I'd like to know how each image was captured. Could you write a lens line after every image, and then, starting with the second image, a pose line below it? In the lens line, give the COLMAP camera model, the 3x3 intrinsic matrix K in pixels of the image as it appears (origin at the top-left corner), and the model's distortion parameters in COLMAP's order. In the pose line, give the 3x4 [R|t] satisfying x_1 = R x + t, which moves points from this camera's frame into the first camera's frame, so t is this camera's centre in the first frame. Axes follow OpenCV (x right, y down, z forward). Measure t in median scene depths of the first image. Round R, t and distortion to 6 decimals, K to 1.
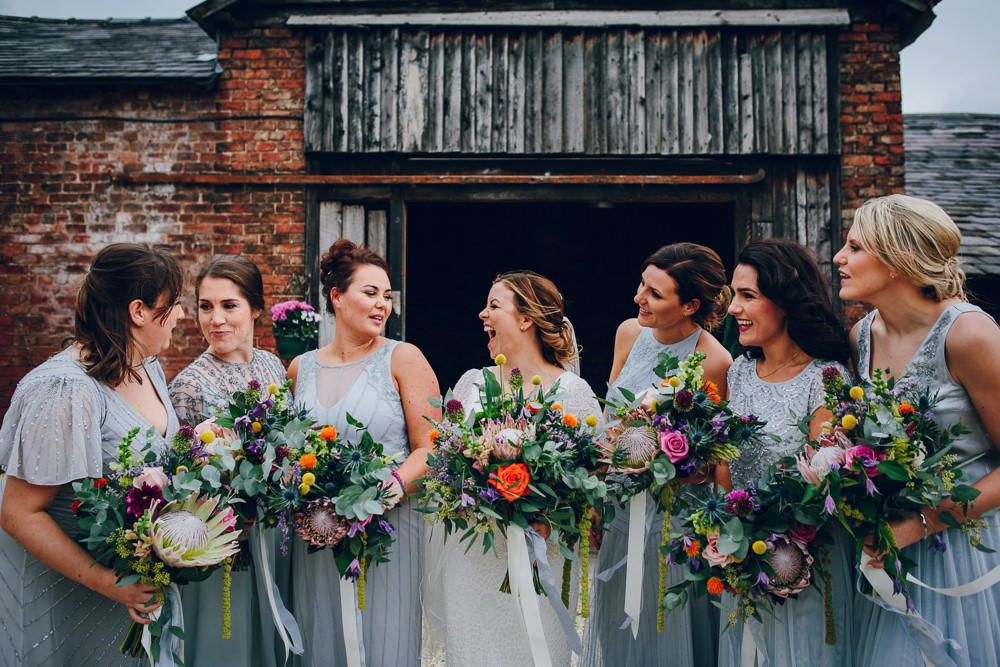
lens RADIAL K [[944.9, 0, 506.7], [0, 944.9, 330.5], [0, 0, 1]] dist [-0.023593, 0.000000]
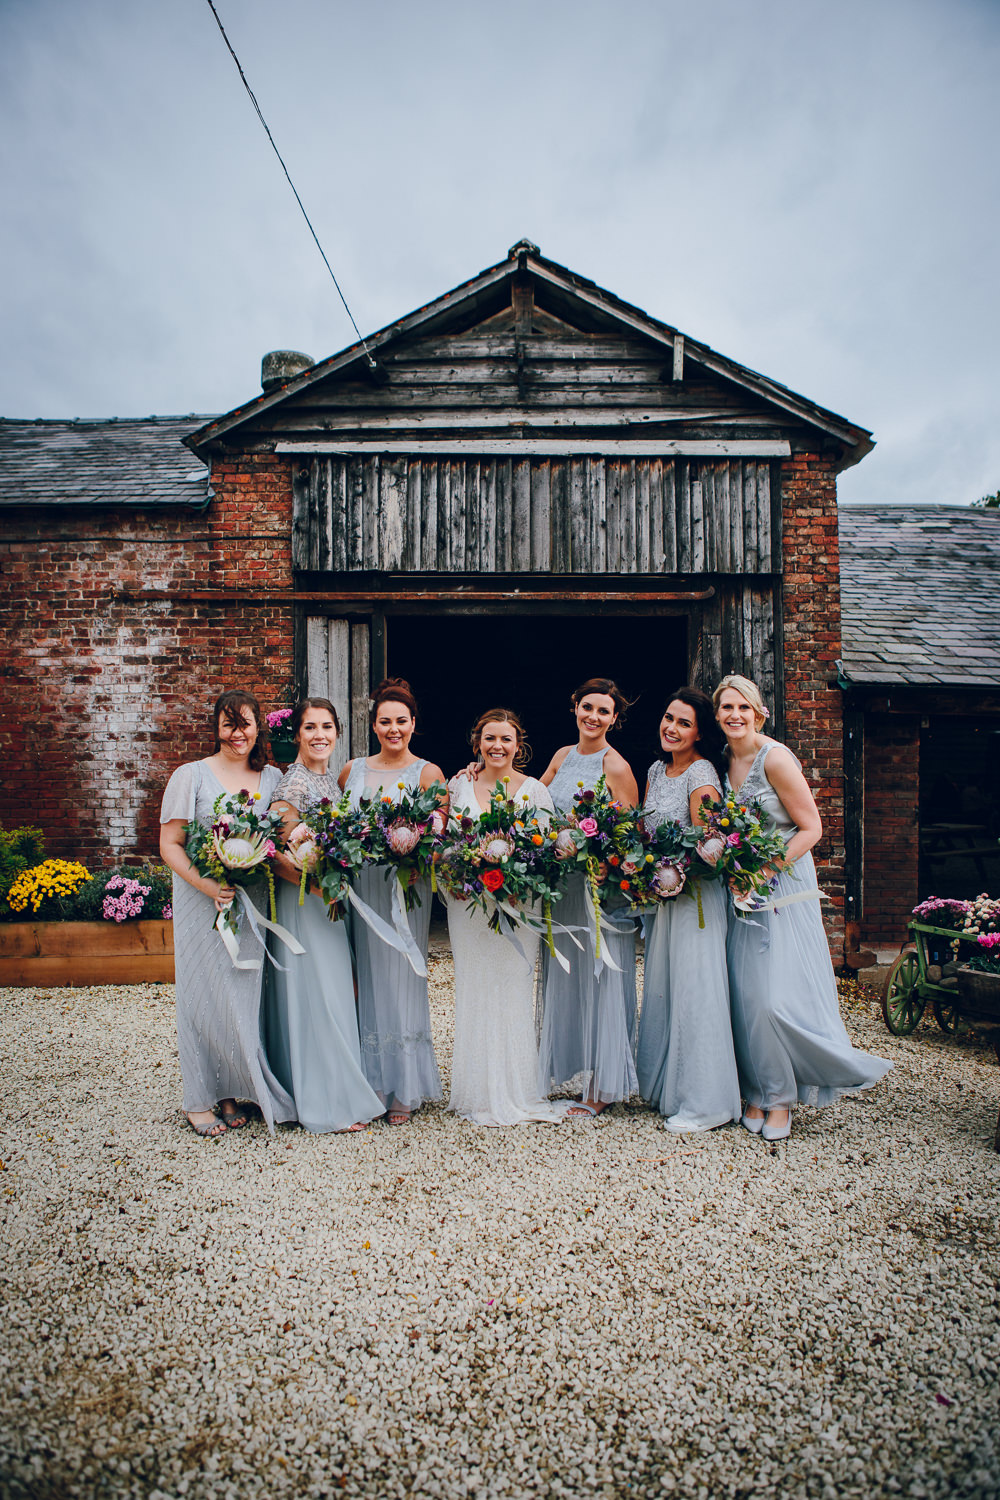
lens RADIAL K [[1019.8, 0, 489.1], [0, 1019.8, 754.4], [0, 0, 1]] dist [0.002711, -0.000096]
pose [[0.999661, -0.006762, 0.025136, -0.020024], [0.006052, 0.999583, 0.028236, -0.010169], [-0.025316, -0.028074, 0.999285, -0.184139]]
